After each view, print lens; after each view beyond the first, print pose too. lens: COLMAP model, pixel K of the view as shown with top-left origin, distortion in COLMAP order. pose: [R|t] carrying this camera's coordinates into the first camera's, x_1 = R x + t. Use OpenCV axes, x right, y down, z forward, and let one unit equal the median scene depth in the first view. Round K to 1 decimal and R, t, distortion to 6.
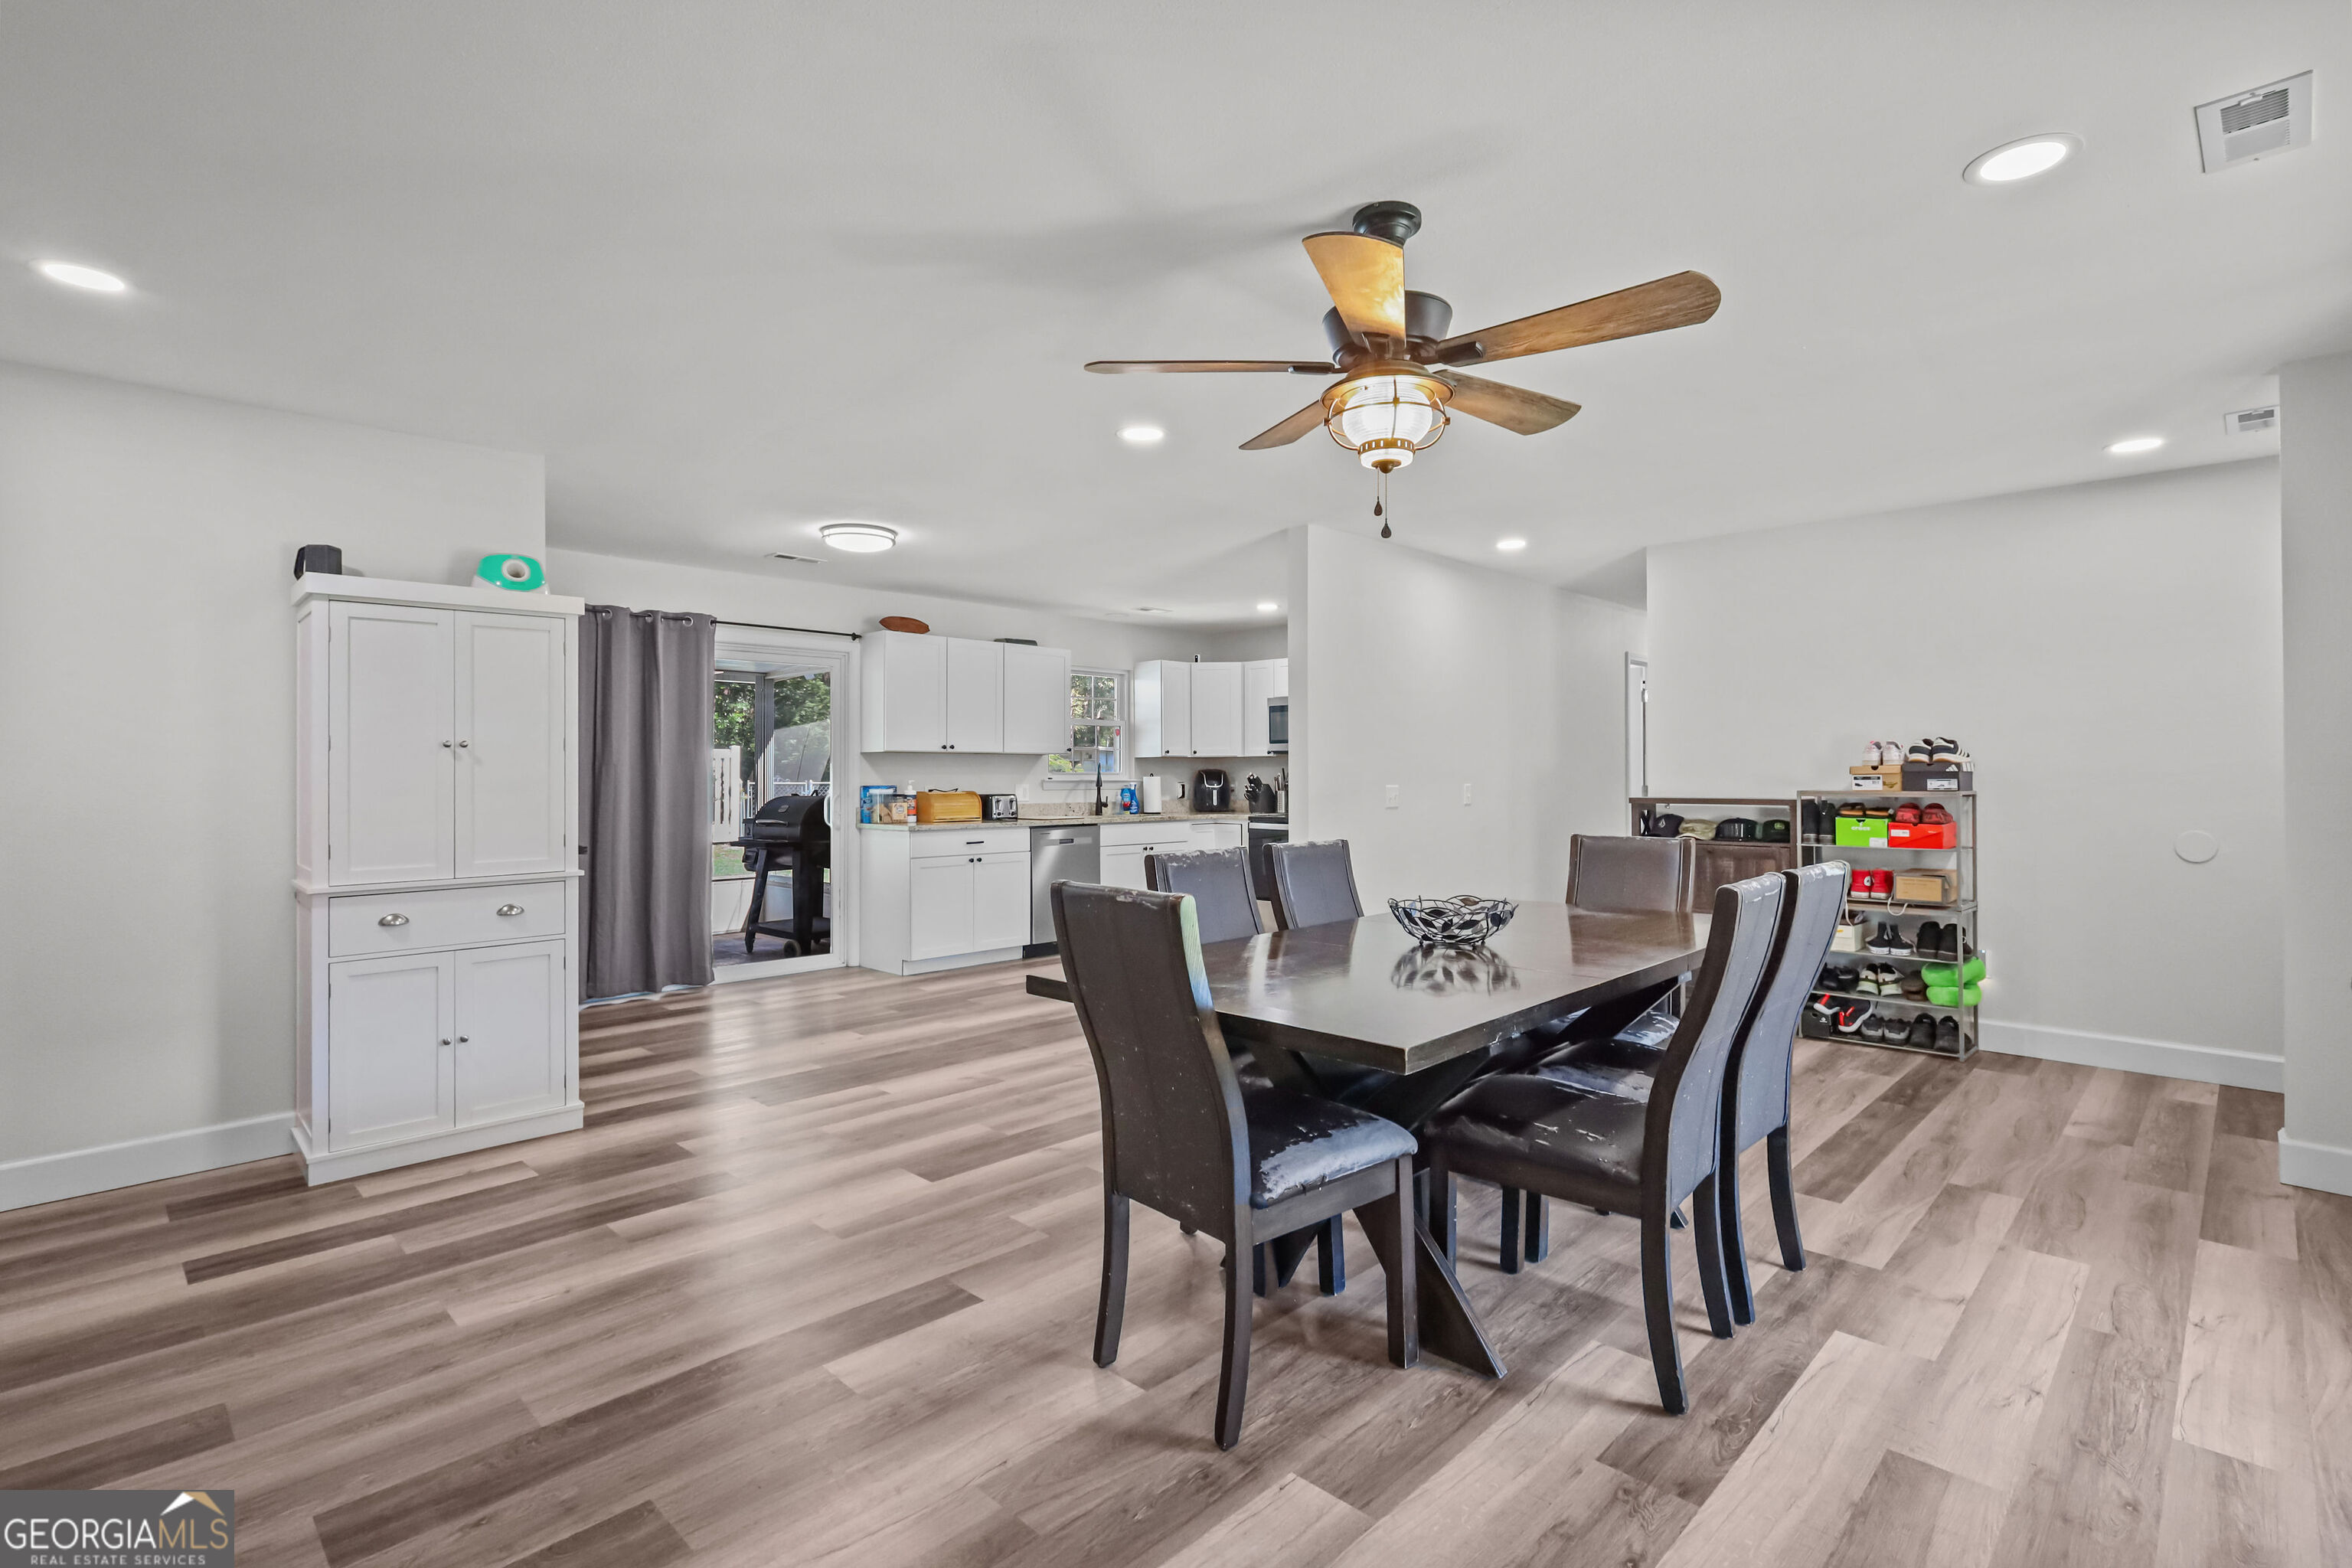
lens RADIAL K [[1087.6, 0, 1168.6], [0, 1087.6, 764.0], [0, 0, 1]] dist [-0.010130, -0.000030]
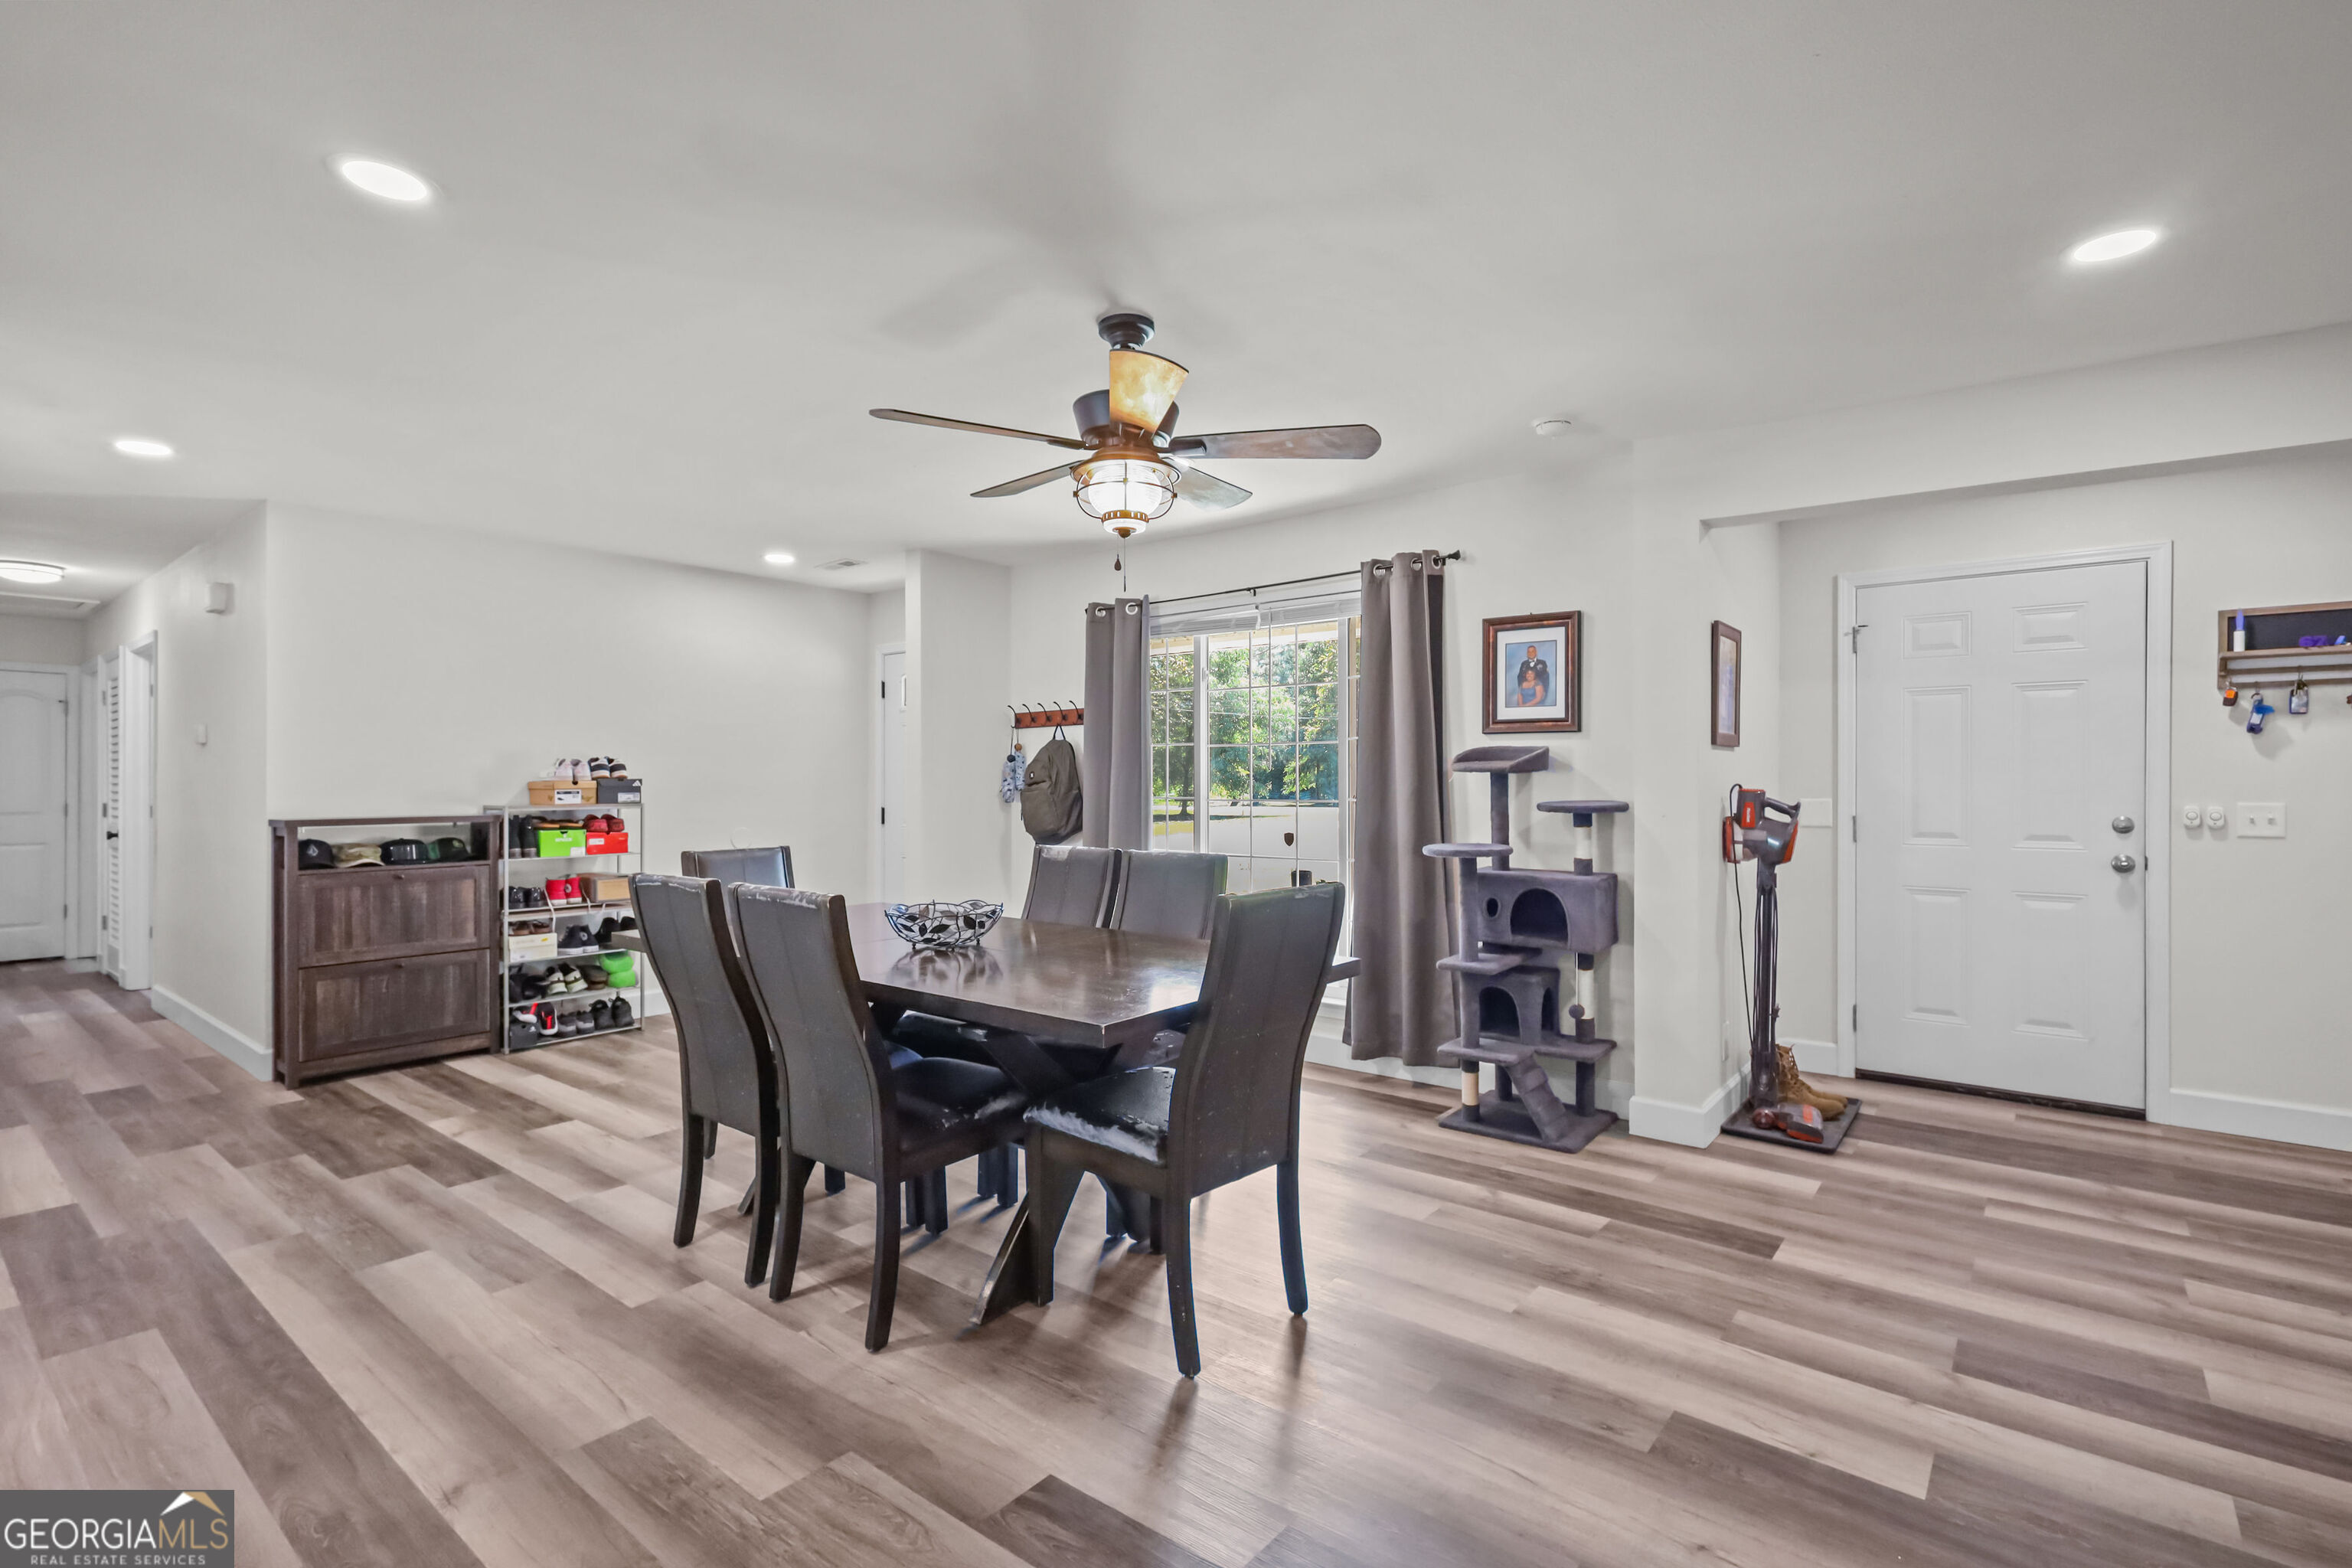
lens RADIAL K [[1087.6, 0, 1168.7], [0, 1087.6, 794.0], [0, 0, 1]] dist [-0.010130, -0.000030]
pose [[-0.109932, -0.005136, 0.993926, -0.492020], [-0.003522, 0.999982, 0.004778, 0.007300], [-0.993933, -0.002976, -0.109948, 0.529310]]
